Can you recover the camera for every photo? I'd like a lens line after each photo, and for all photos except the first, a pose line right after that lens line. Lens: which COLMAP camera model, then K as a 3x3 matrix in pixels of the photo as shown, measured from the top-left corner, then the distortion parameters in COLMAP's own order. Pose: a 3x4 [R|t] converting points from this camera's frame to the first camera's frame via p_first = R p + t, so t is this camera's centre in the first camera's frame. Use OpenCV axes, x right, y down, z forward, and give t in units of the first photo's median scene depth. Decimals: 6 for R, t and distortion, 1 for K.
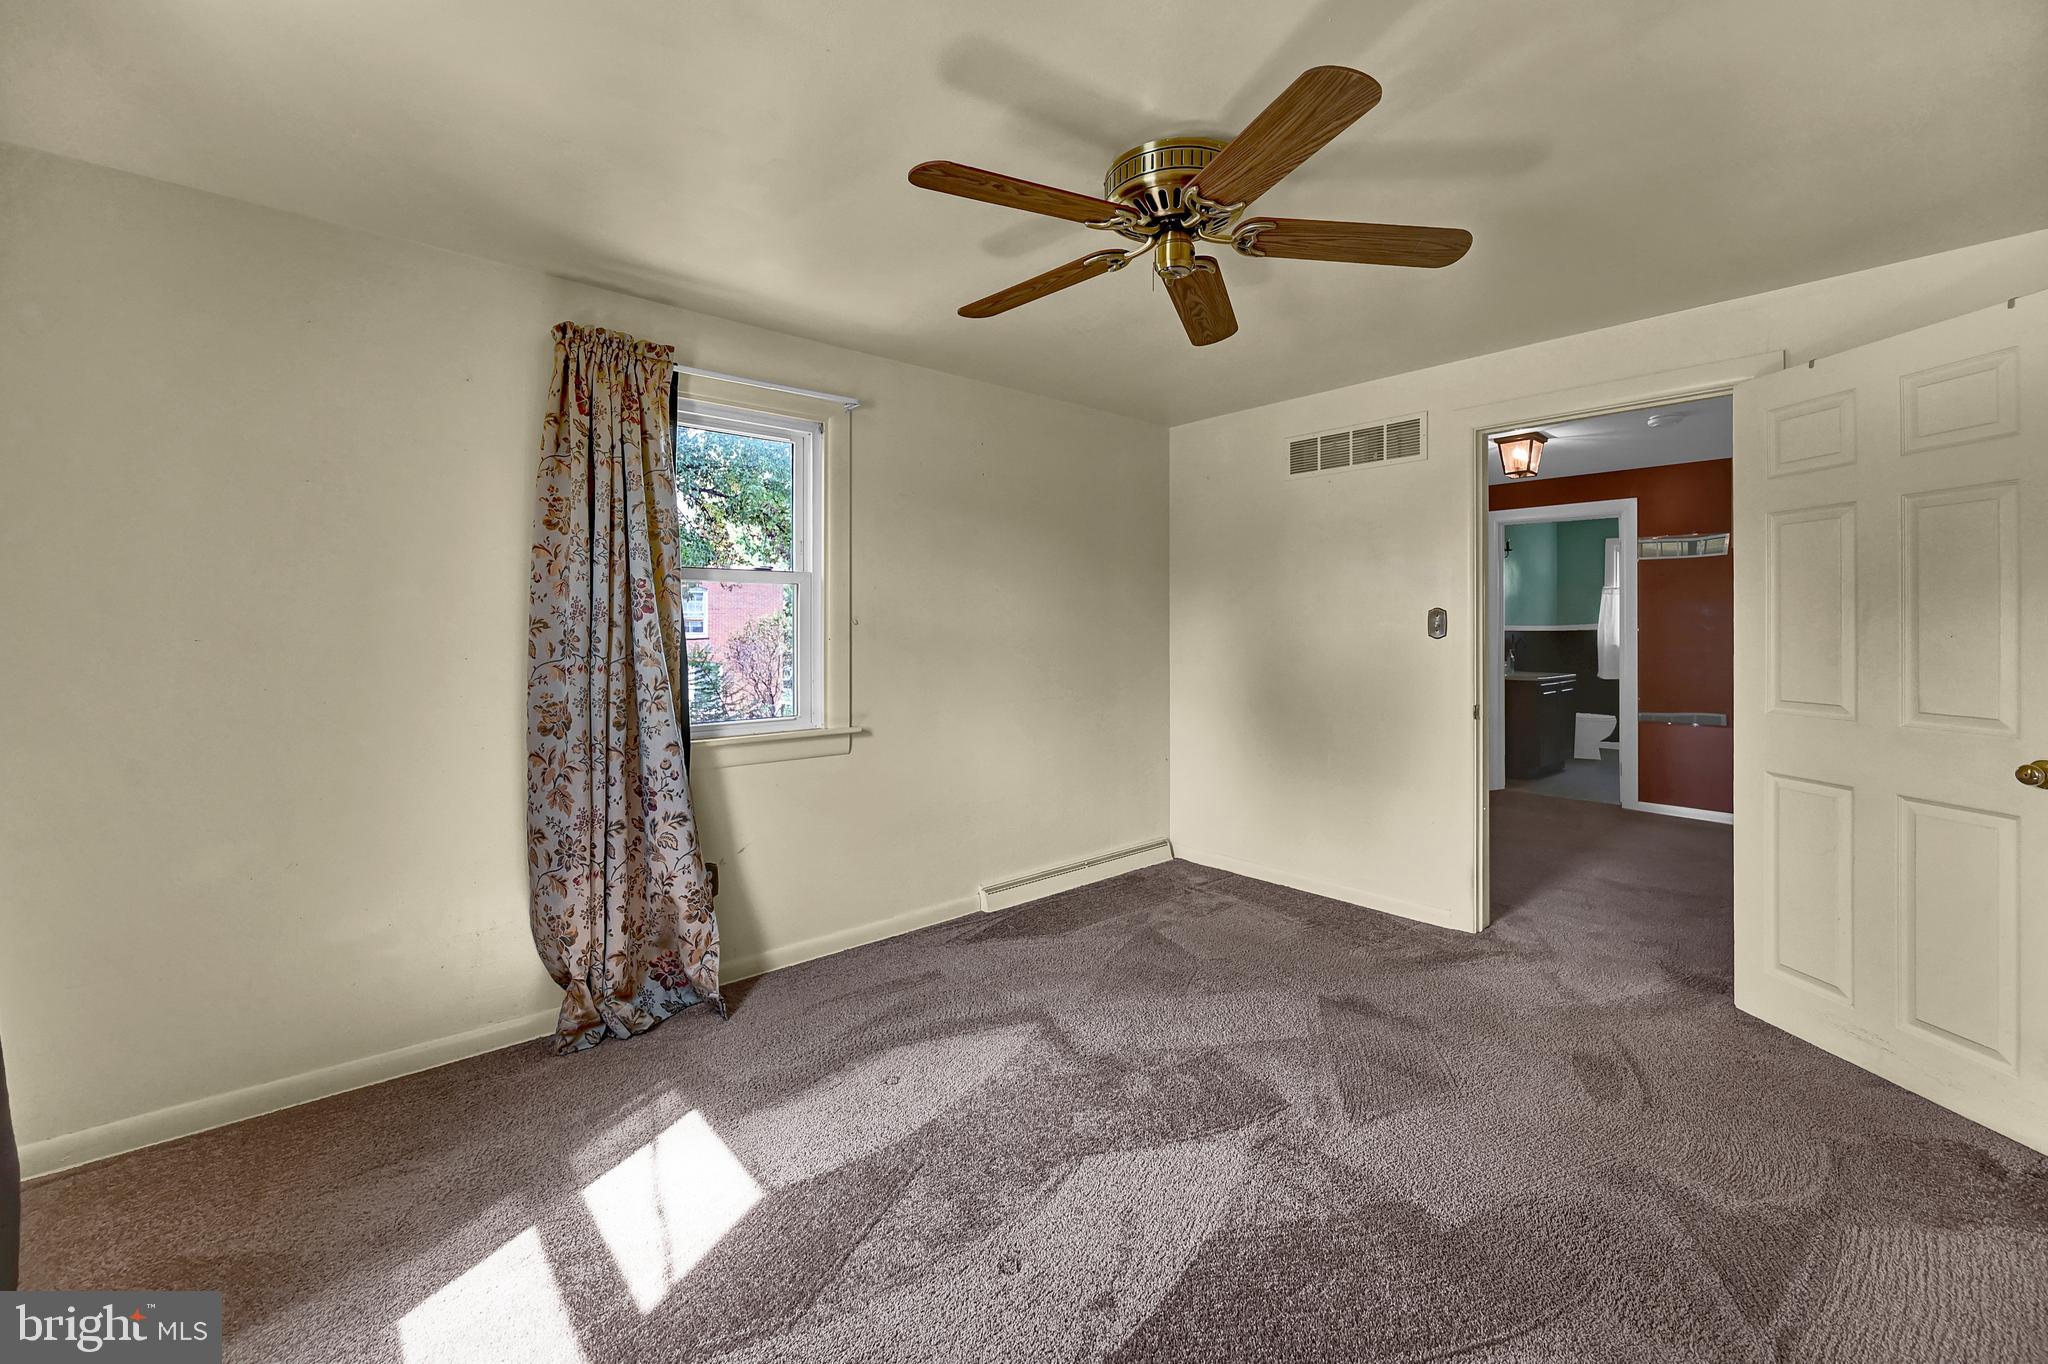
lens RADIAL K [[828.8, 0, 1034.2], [0, 828.8, 632.4], [0, 0, 1]] dist [0.000685, 0.000054]
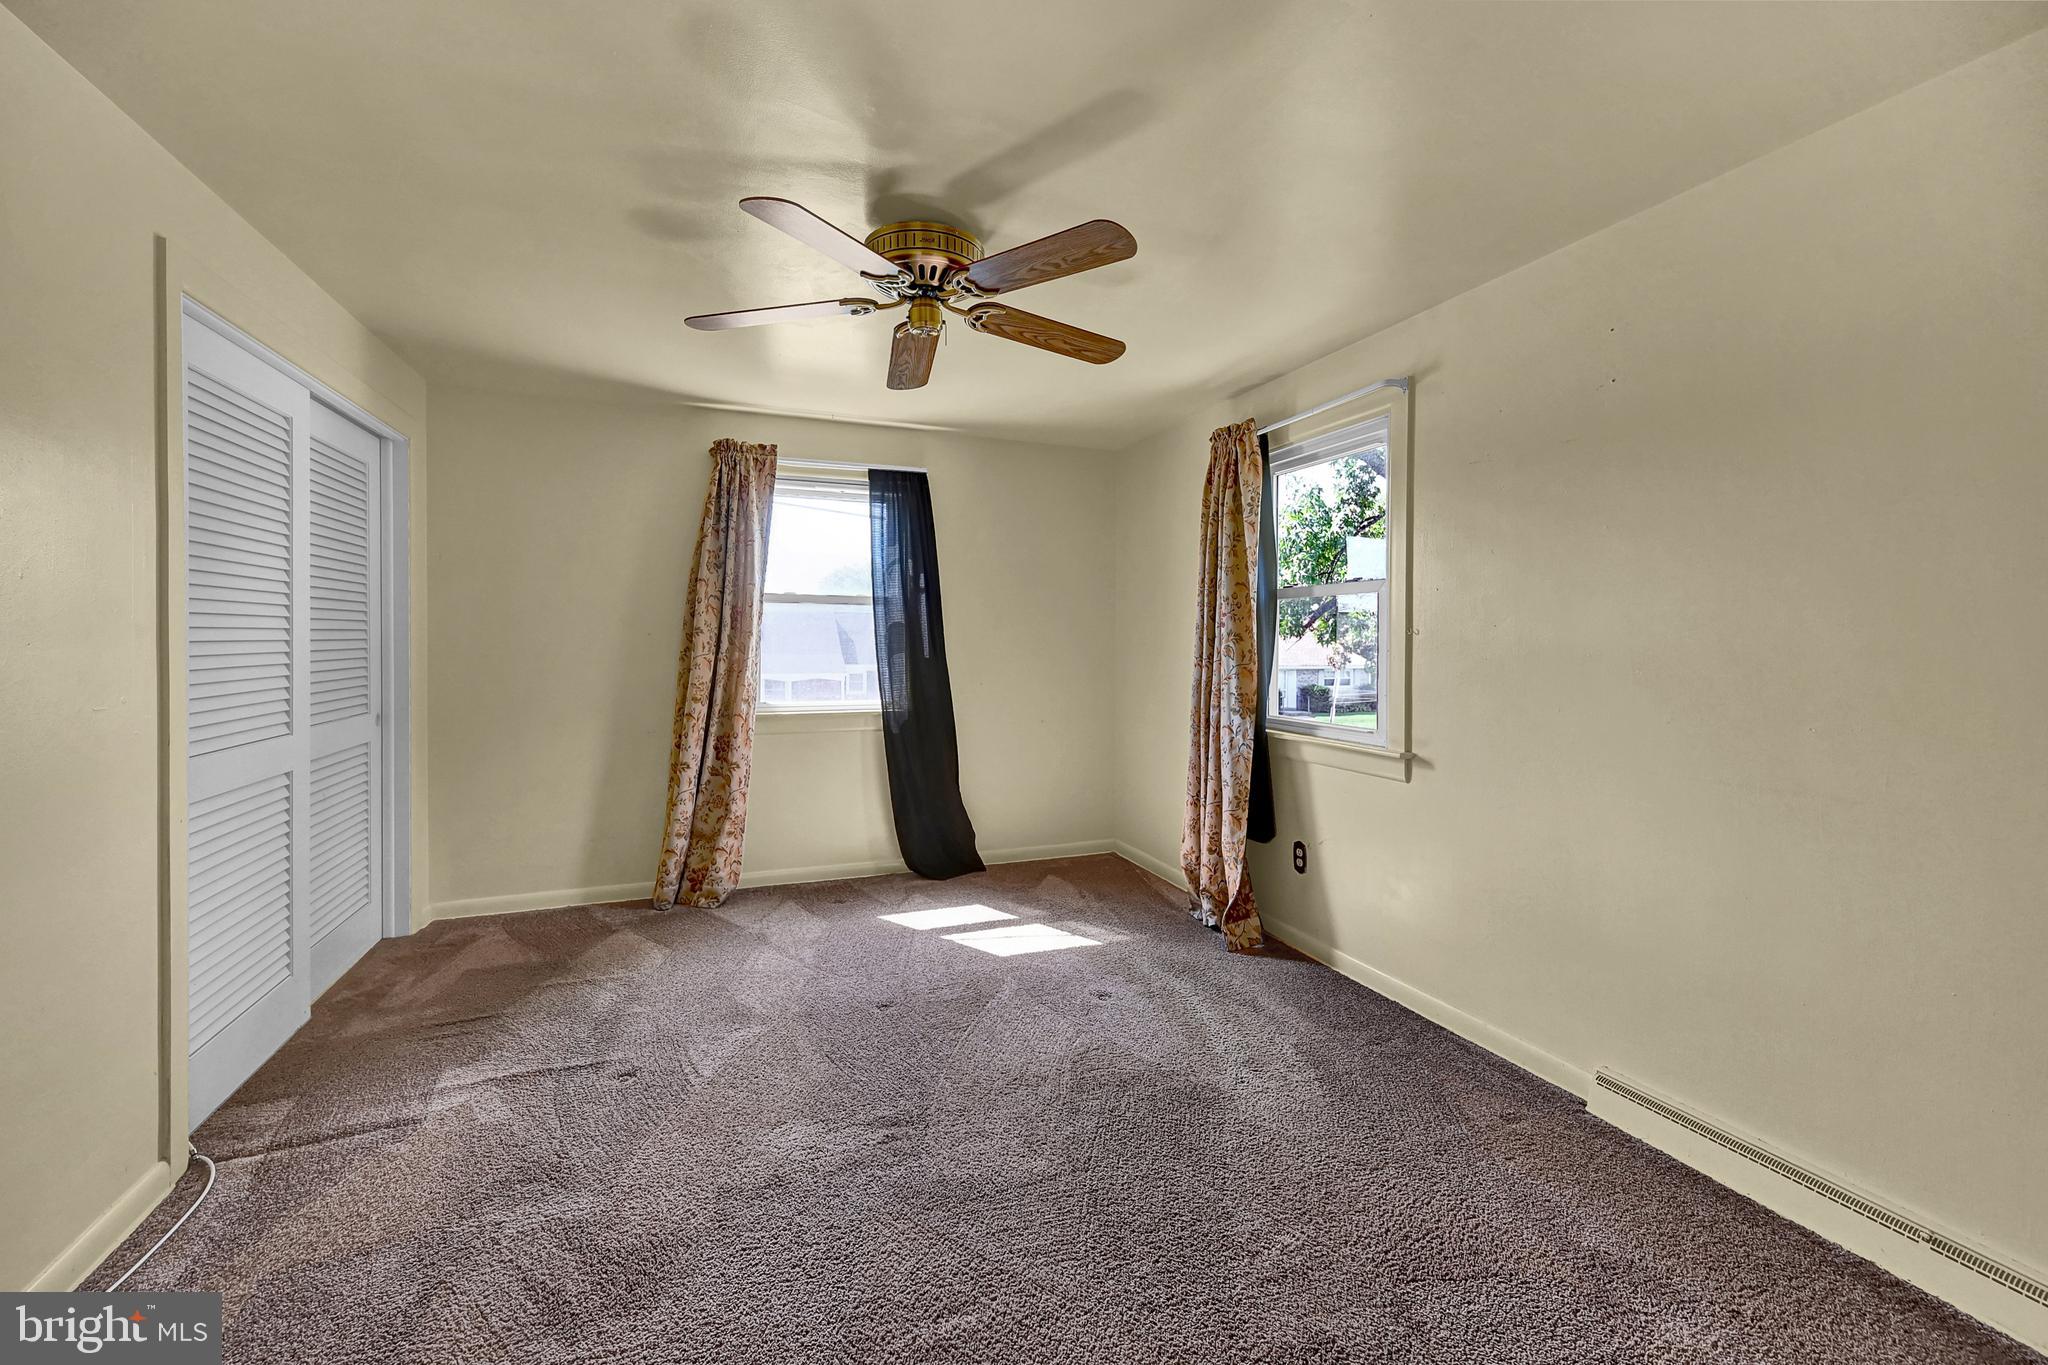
lens RADIAL K [[831.8, 0, 1017.6], [0, 831.8, 639.4], [0, 0, 1]] dist [0.001302, -0.000012]
pose [[-0.360174, 0.001438, -0.932884, 1.104350], [-0.004513, 0.999984, 0.003283, -0.007352], [0.932874, 0.005392, -0.360162, 1.391859]]
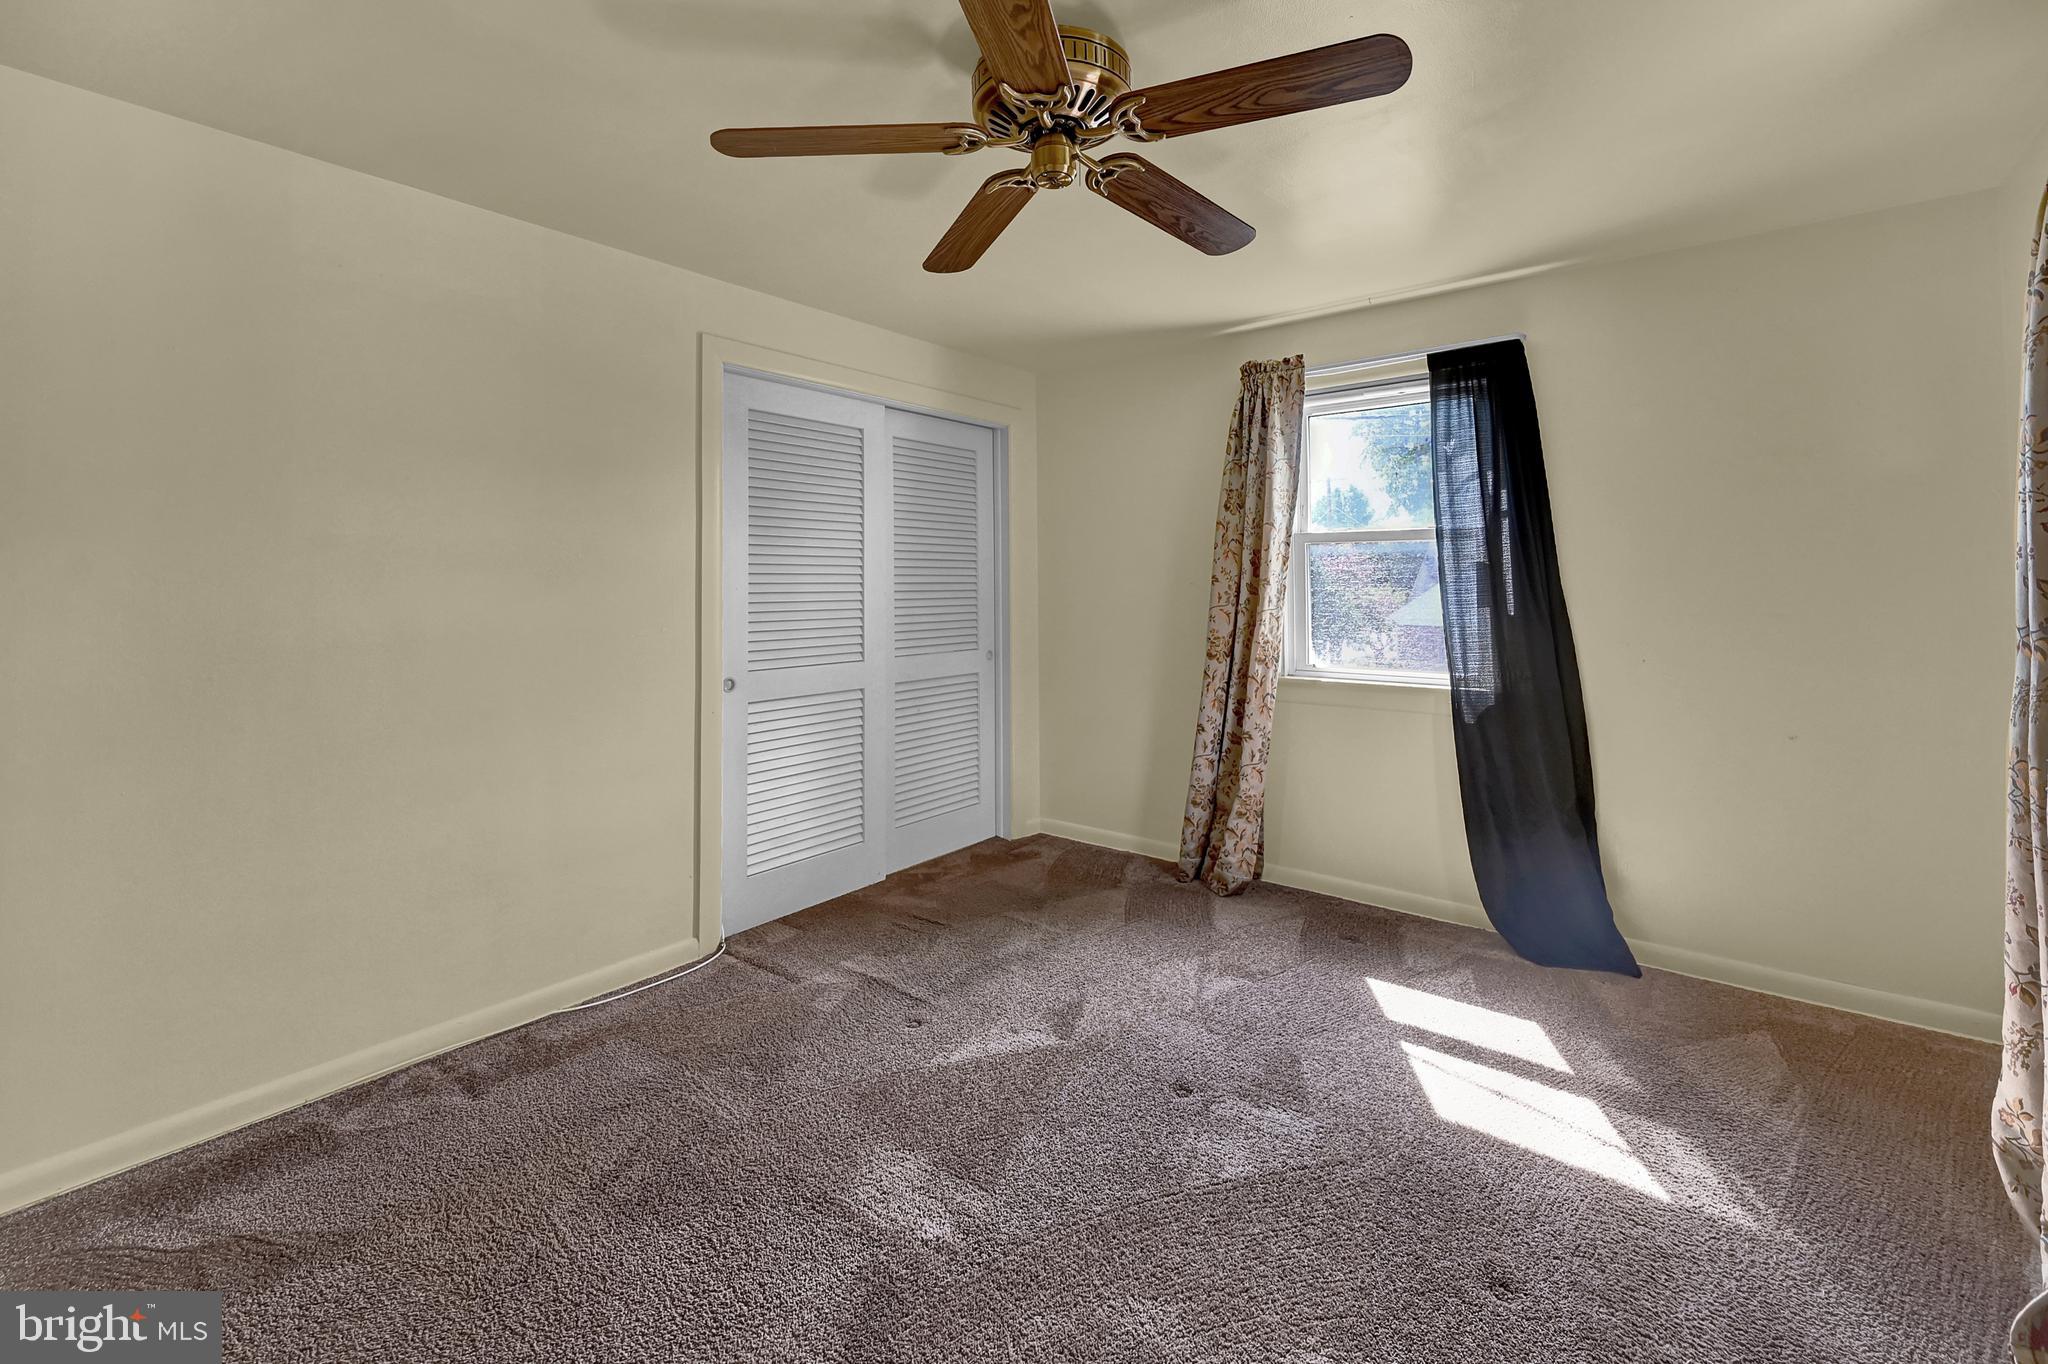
lens RADIAL K [[853.1, 0, 1025.8], [0, 853.1, 547.8], [0, 0, 1]] dist [-0.004290, -0.000229]
pose [[-0.986155, -0.002622, -0.165808, 0.317707], [0.004800, 0.999005, -0.044344, -0.006789], [0.165759, -0.044526, -0.985161, 1.684754]]
